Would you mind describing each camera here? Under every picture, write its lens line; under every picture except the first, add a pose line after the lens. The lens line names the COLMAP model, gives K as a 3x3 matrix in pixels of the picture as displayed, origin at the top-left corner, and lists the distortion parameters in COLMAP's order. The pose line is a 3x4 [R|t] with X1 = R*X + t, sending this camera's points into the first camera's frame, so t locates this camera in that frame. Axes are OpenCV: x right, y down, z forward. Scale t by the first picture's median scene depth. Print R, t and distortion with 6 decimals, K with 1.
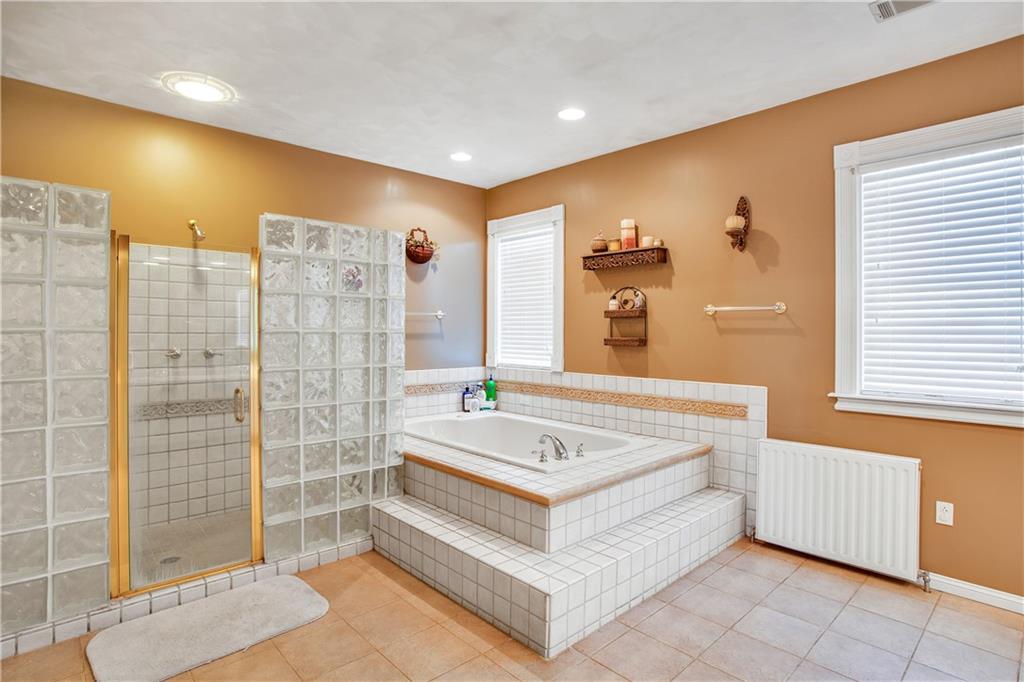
lens RADIAL K [[521.6, 0, 518.8], [0, 521.6, 338.2], [0, 0, 1]] dist [-0.046399, 0.001392]
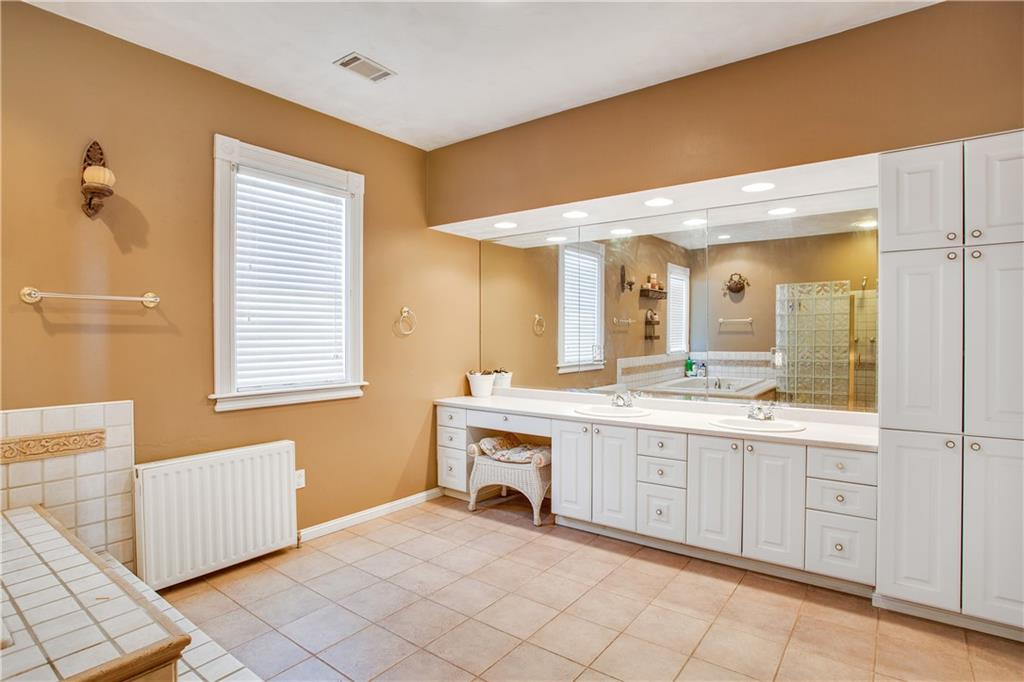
lens RADIAL K [[521.6, 0, 518.8], [0, 521.6, 338.2], [0, 0, 1]] dist [-0.046399, 0.001392]
pose [[-0.187122, -0.014015, 0.982237, -0.420381], [0.007586, 0.999848, 0.015711, -0.007547], [-0.982307, 0.010391, -0.186987, 0.623486]]
